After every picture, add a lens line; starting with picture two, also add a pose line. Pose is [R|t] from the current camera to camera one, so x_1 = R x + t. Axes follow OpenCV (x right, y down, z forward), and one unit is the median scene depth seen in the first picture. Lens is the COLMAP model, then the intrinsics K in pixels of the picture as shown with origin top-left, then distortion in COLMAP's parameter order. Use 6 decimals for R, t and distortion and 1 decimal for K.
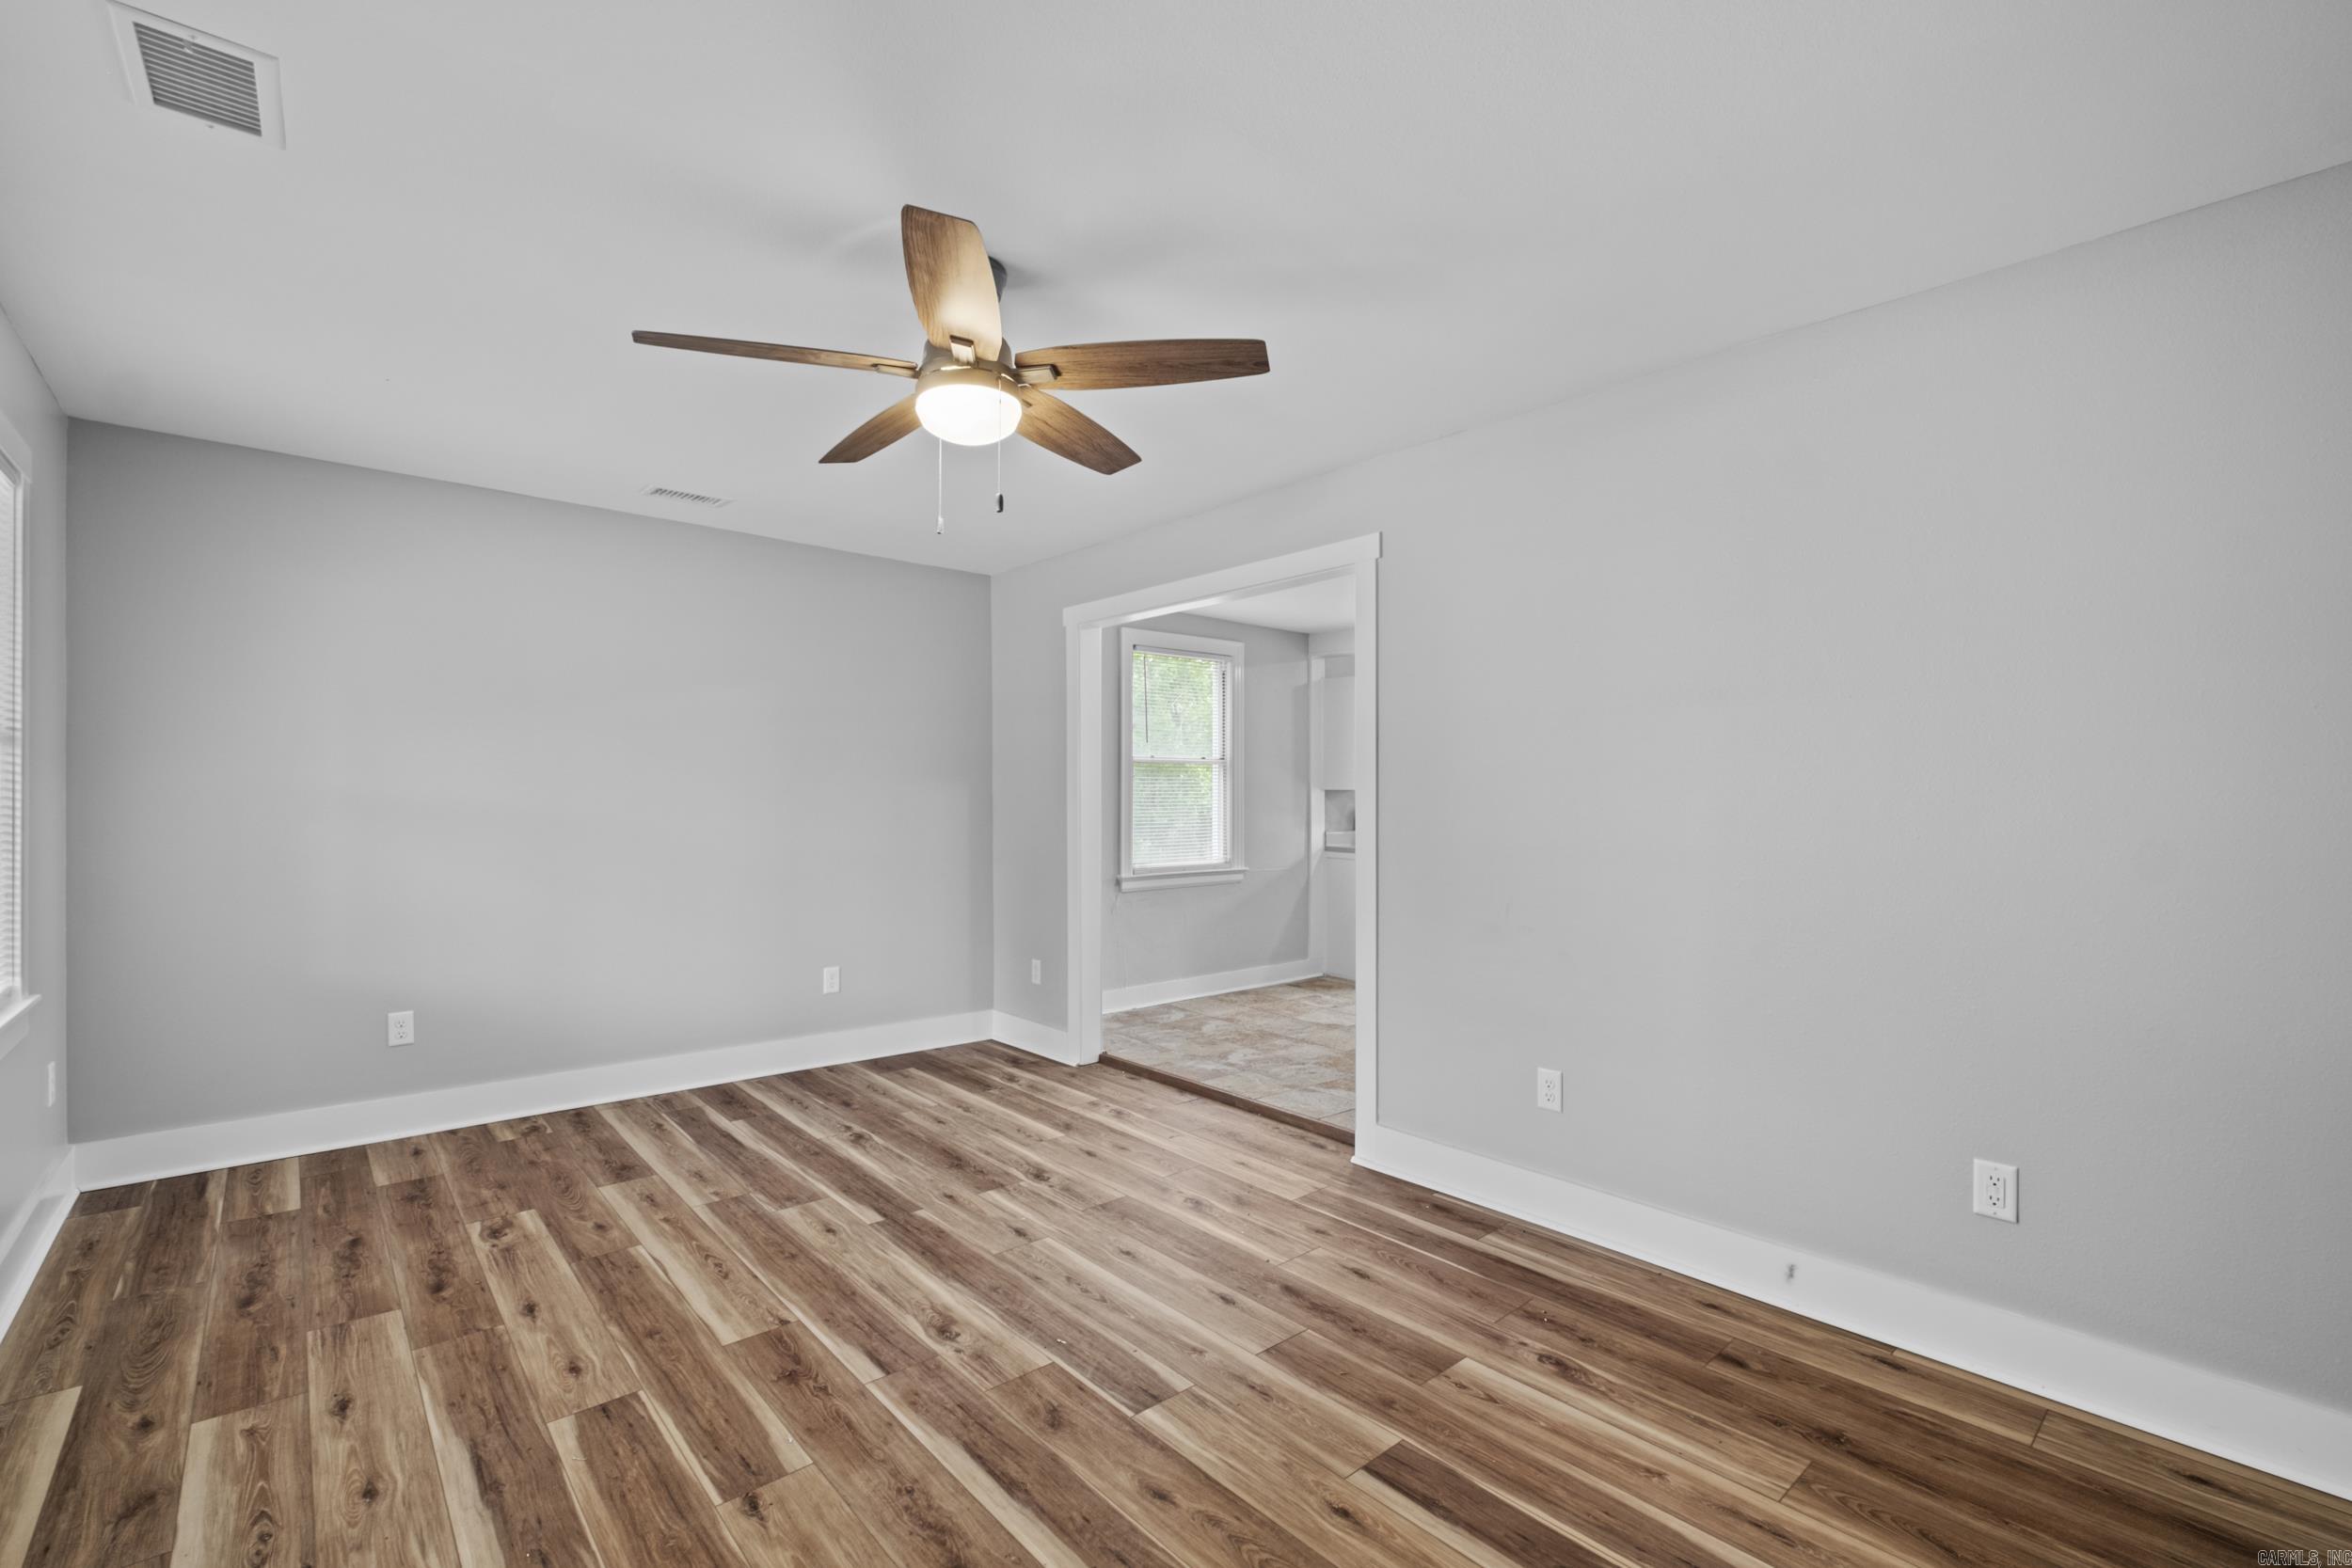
lens RADIAL K [[1011.8, 0, 1176.0], [0, 1011.8, 784.0], [0, 0, 1]] dist [0.000143, -0.000342]
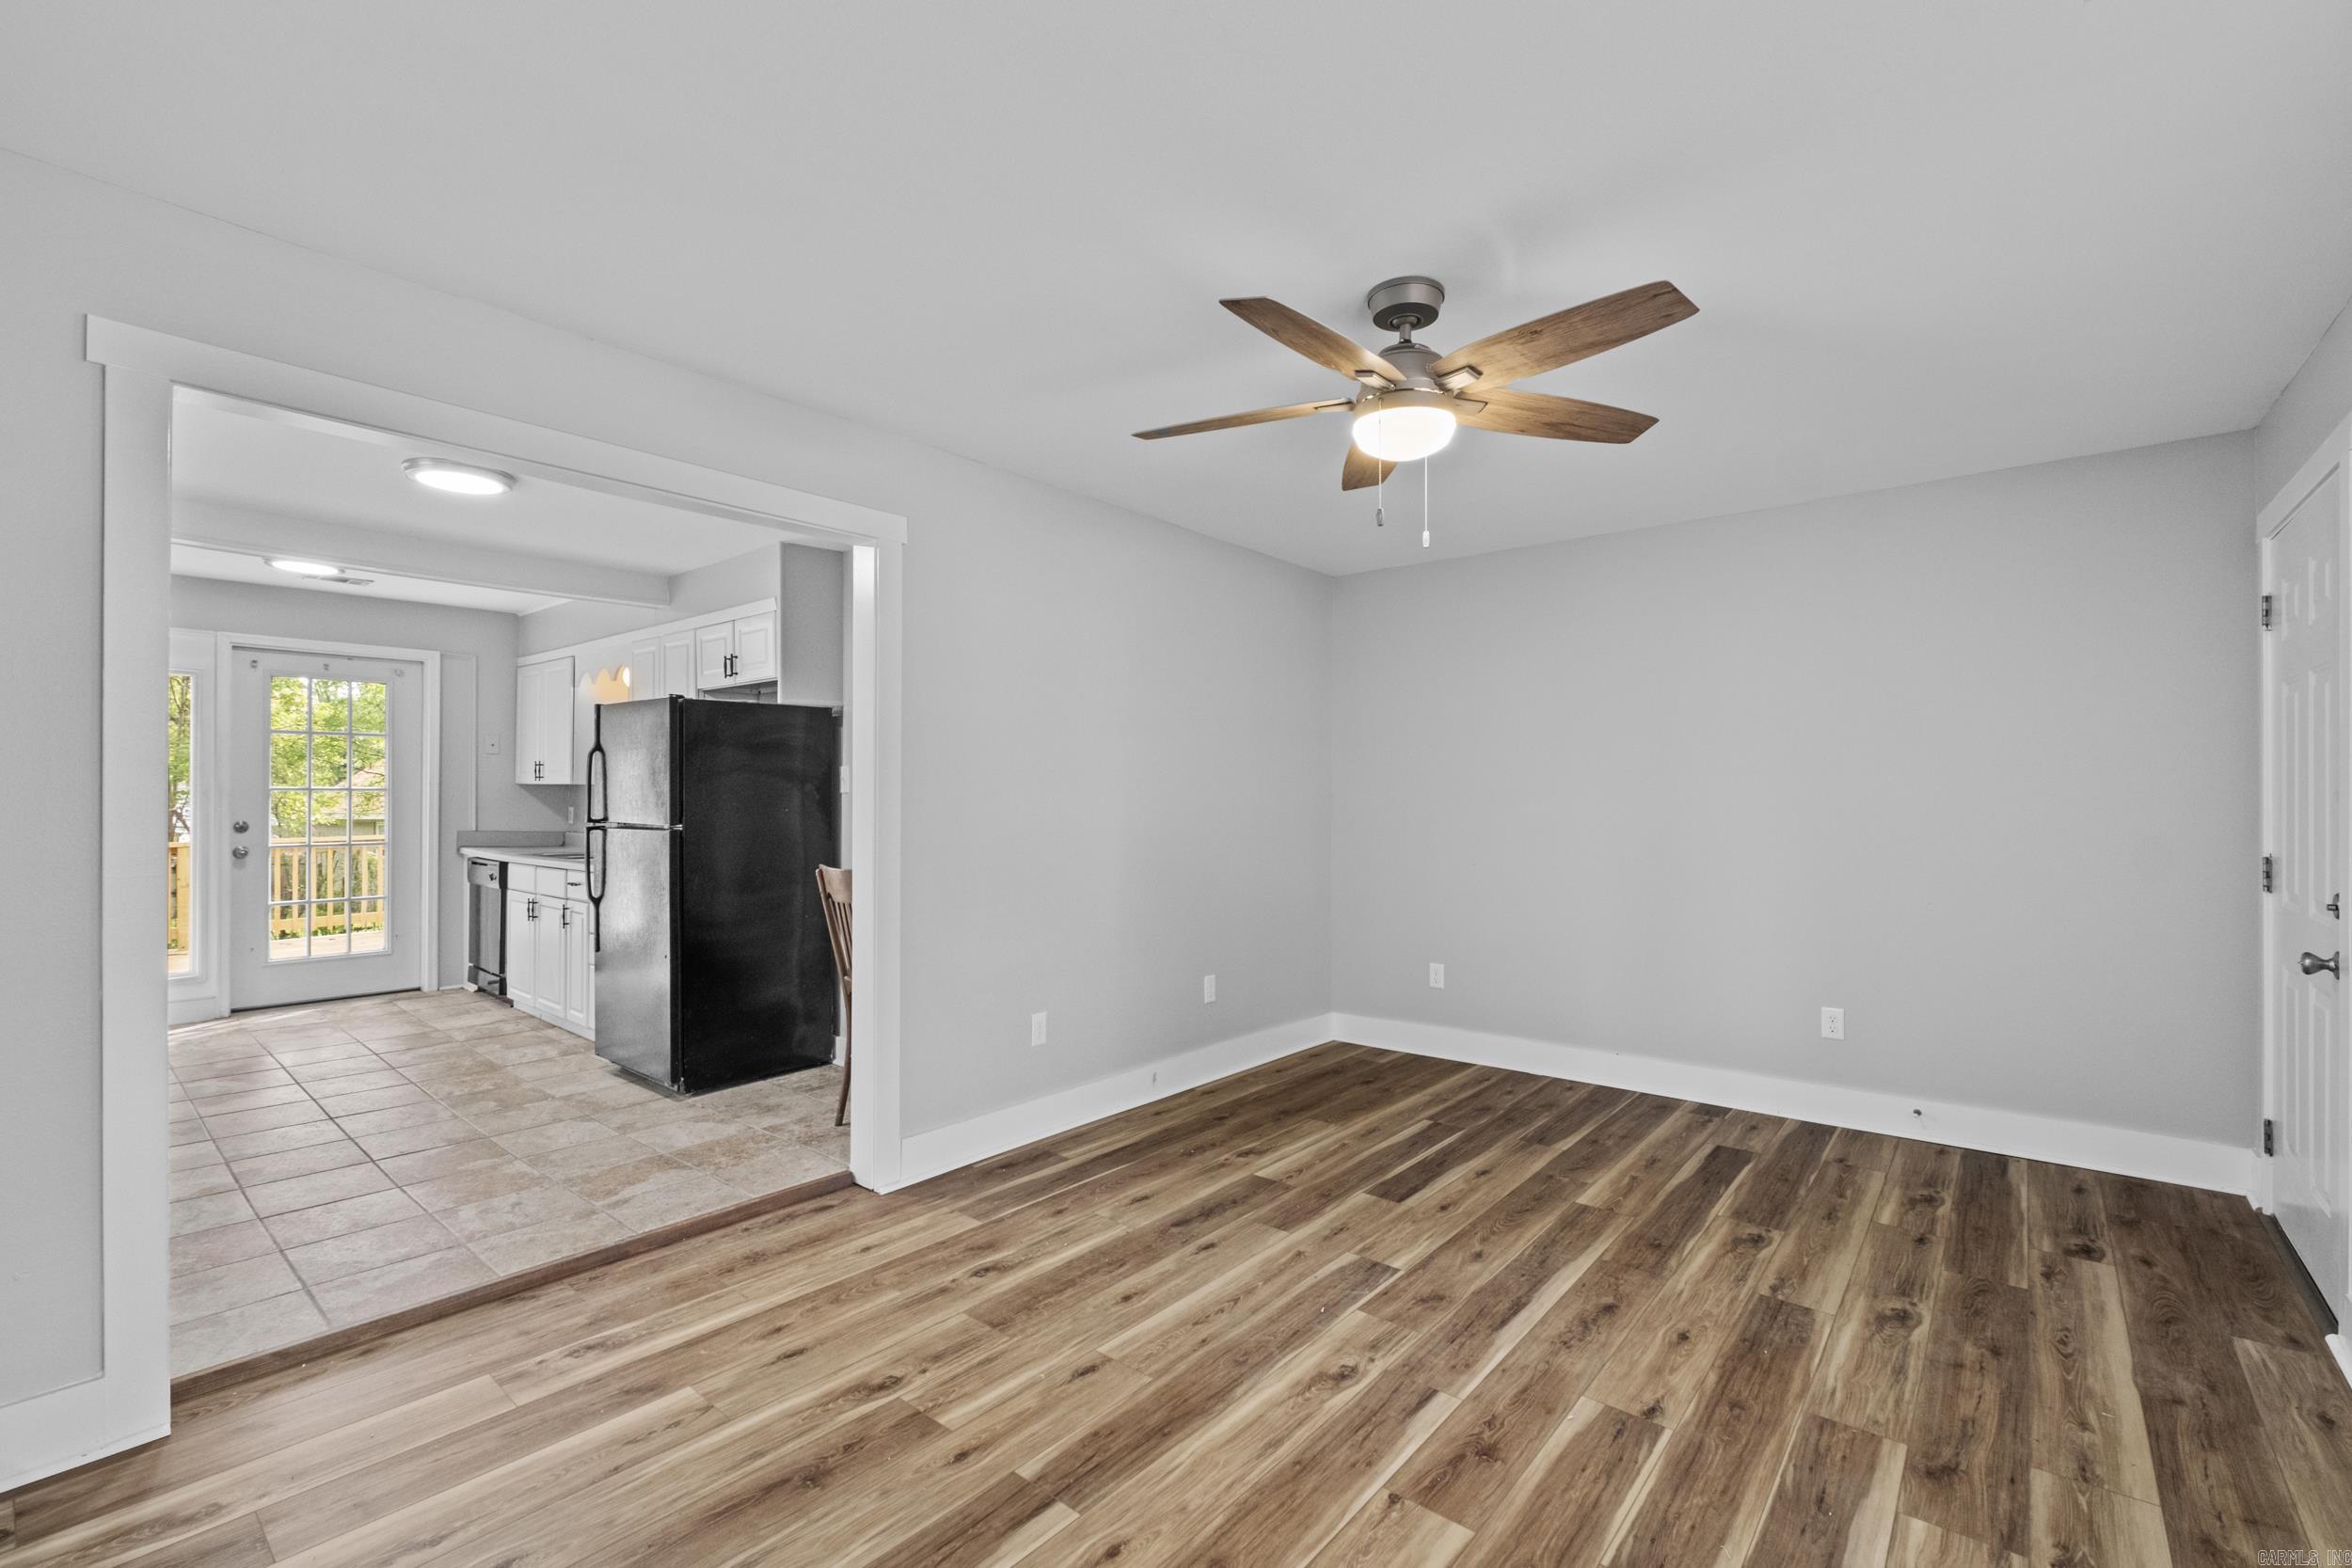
lens RADIAL K [[1011.8, 0, 1176.0], [0, 1011.8, 784.0], [0, 0, 1]] dist [0.000143, -0.000342]
pose [[-0.145642, 0.010208, 0.989285, -1.064997], [-0.019202, 0.999729, -0.013143, 0.021164], [-0.989151, -0.020911, -0.145406, 1.234049]]
